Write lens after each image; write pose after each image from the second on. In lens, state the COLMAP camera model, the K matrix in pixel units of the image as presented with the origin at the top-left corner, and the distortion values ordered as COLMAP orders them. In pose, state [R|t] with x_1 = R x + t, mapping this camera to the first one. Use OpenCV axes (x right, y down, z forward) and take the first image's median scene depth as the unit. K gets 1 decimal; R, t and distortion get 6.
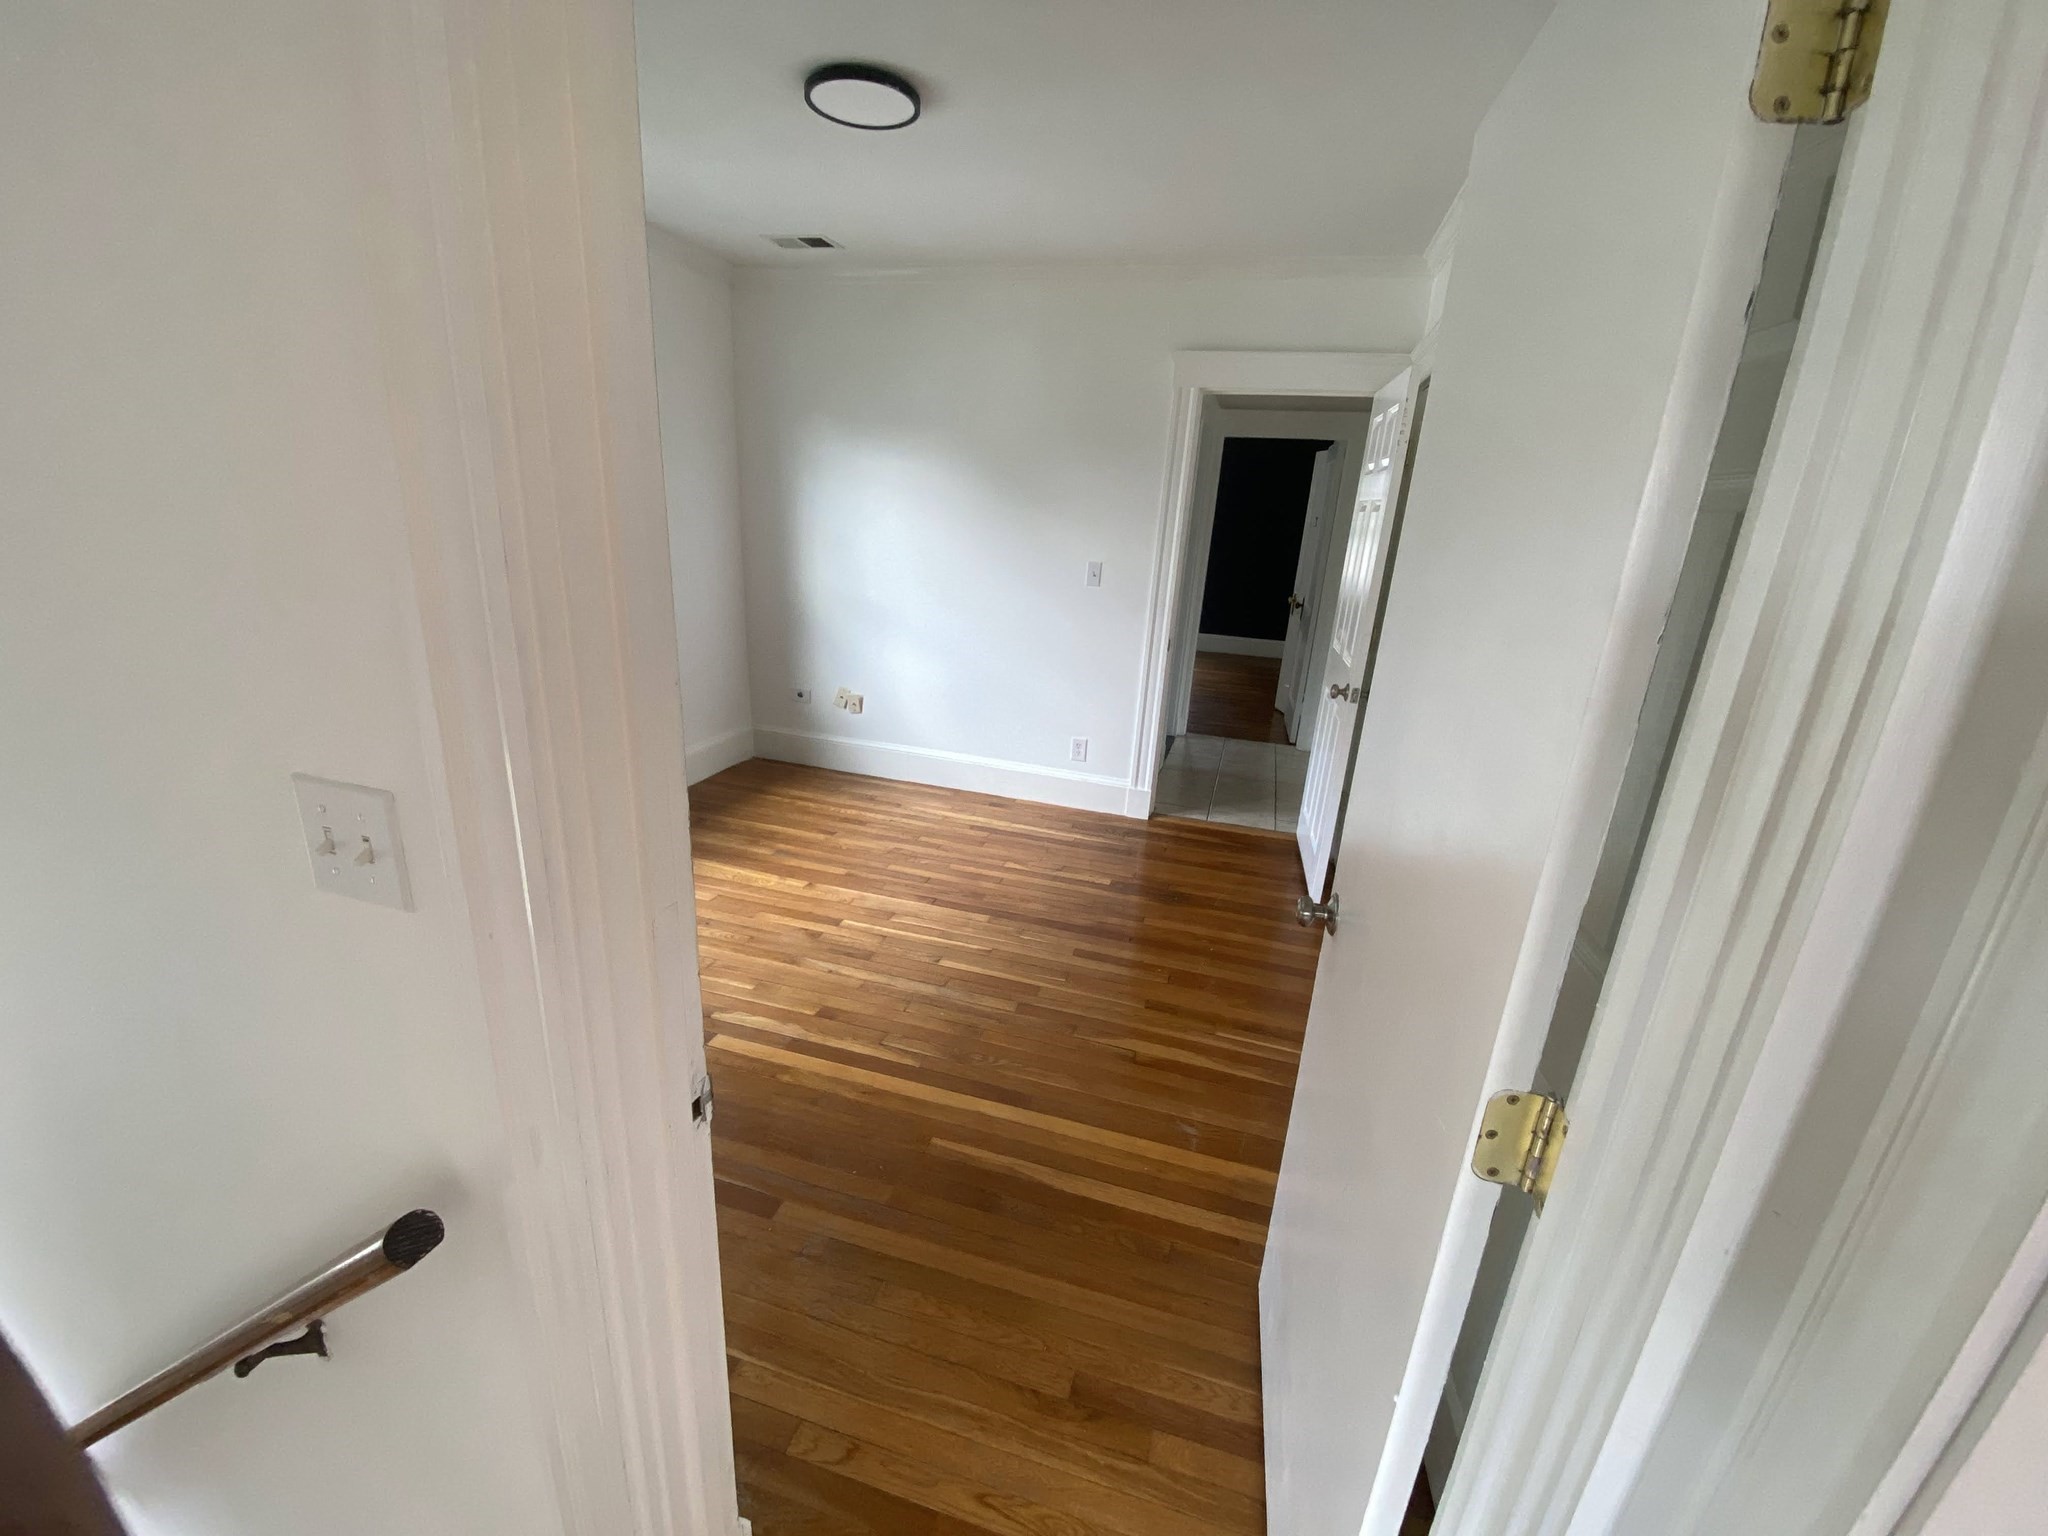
lens RADIAL K [[834.1, 0, 1023.3], [0, 834.1, 766.4], [0, 0, 1]] dist [0.054781, -0.040558]
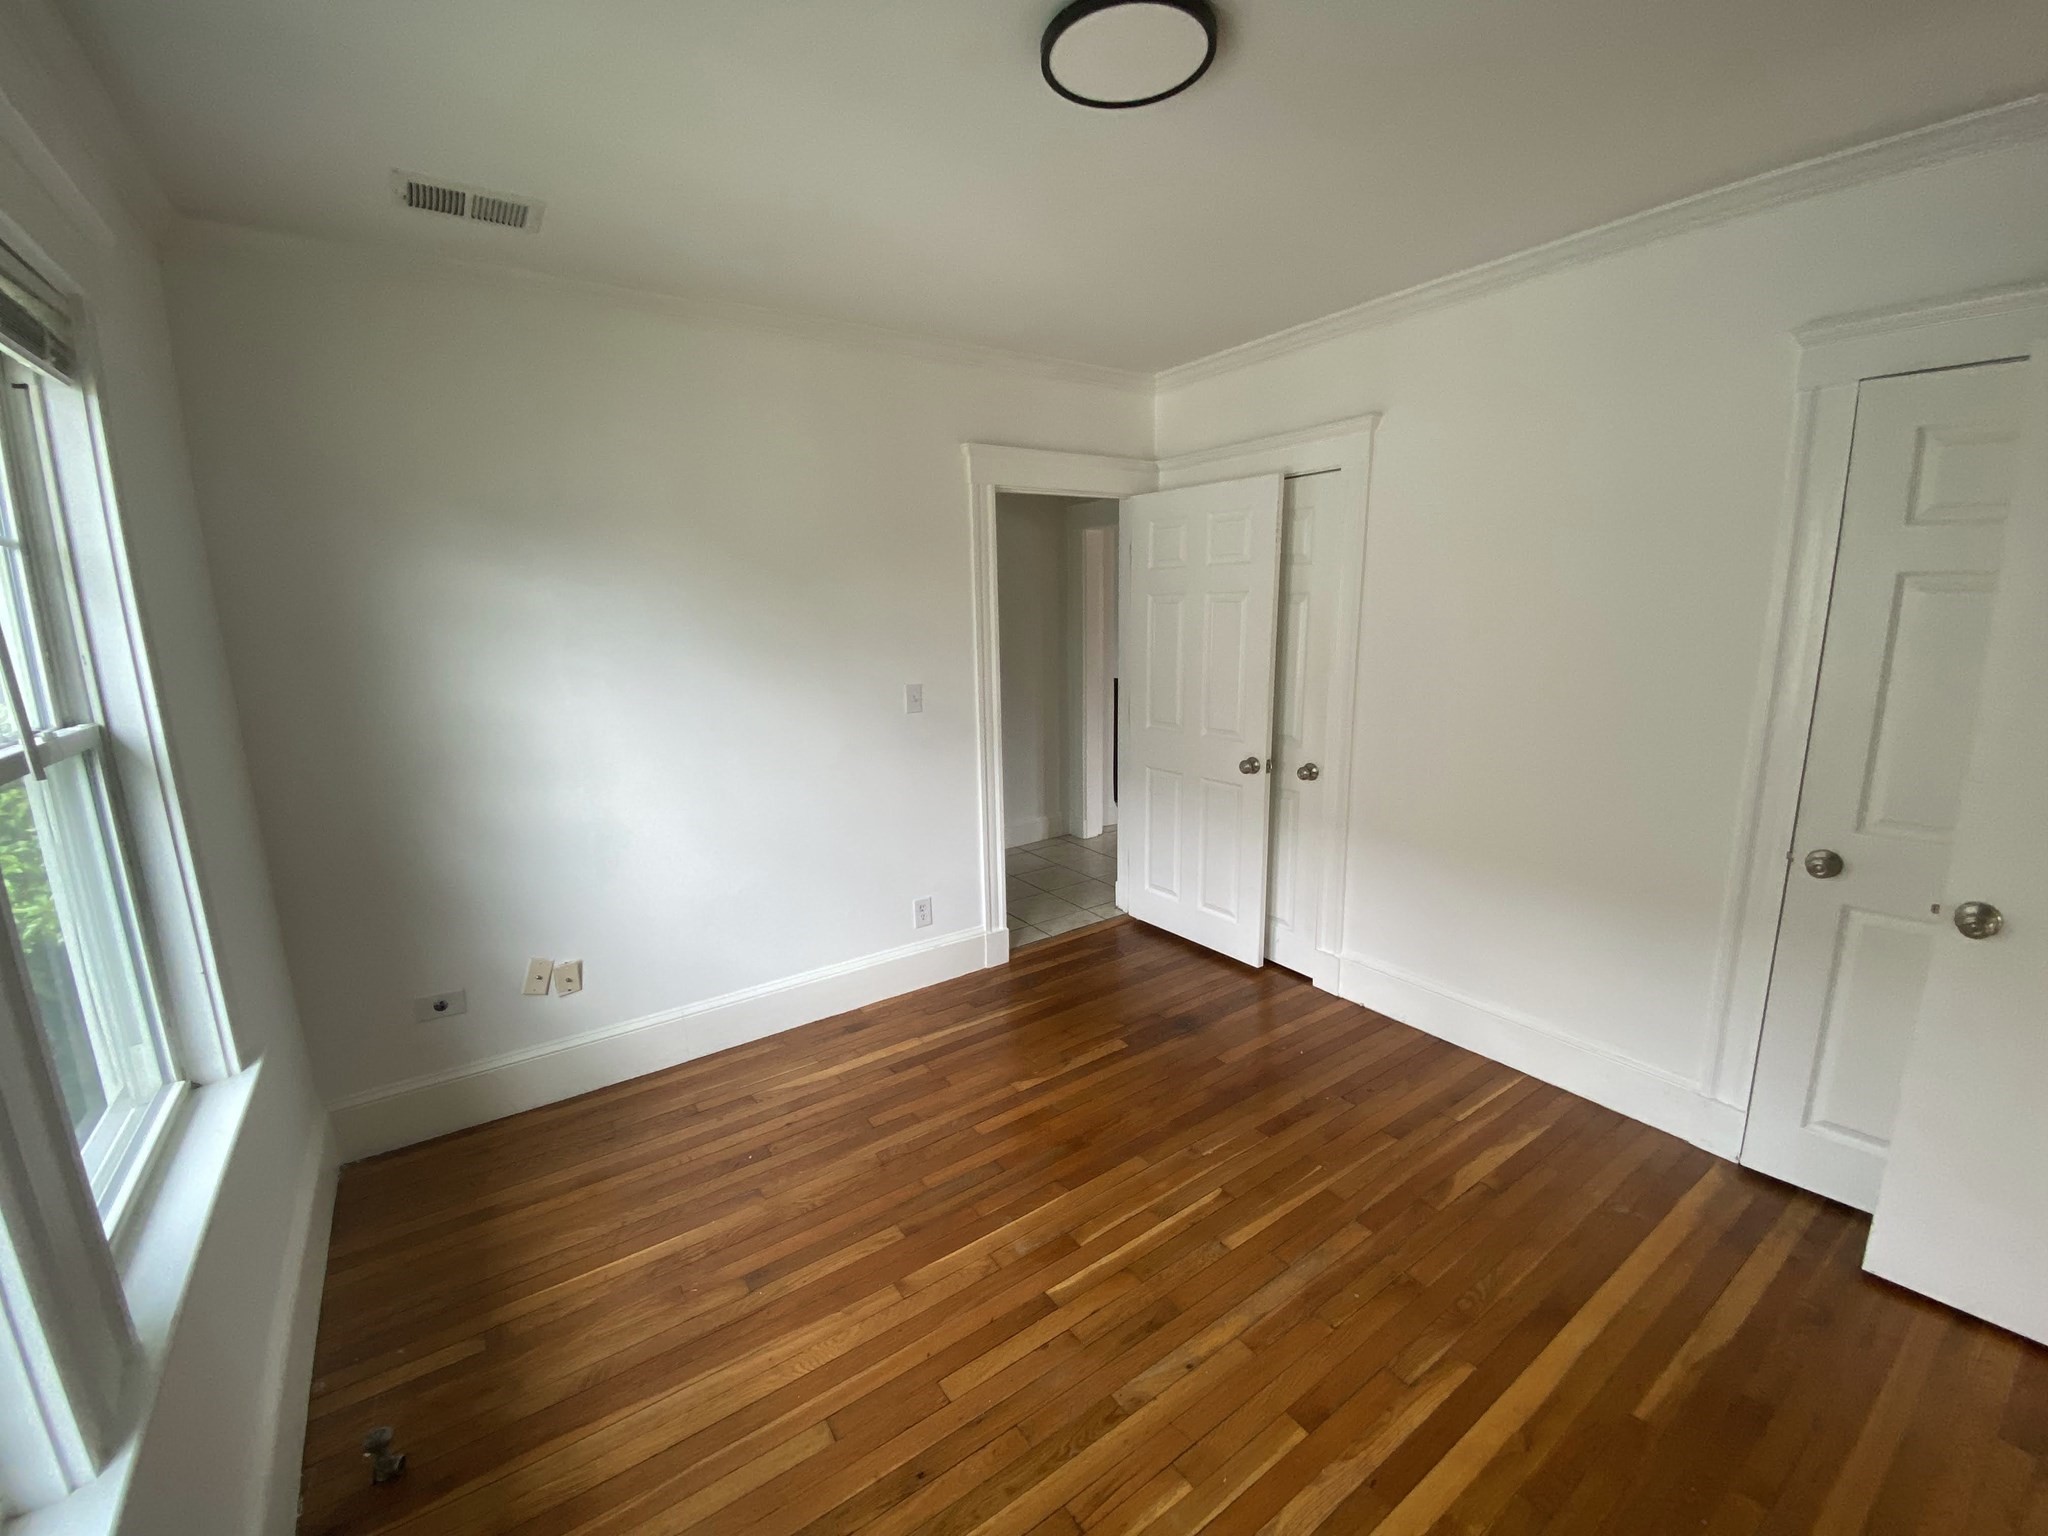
lens RADIAL K [[834.1, 0, 1023.3], [0, 834.1, 766.4], [0, 0, 1]] dist [0.054781, -0.040558]
pose [[0.611800, -0.218554, 0.760220, -0.484303], [0.280124, 0.958652, 0.050166, -0.179957], [-0.739751, 0.182264, 0.647725, 0.413721]]
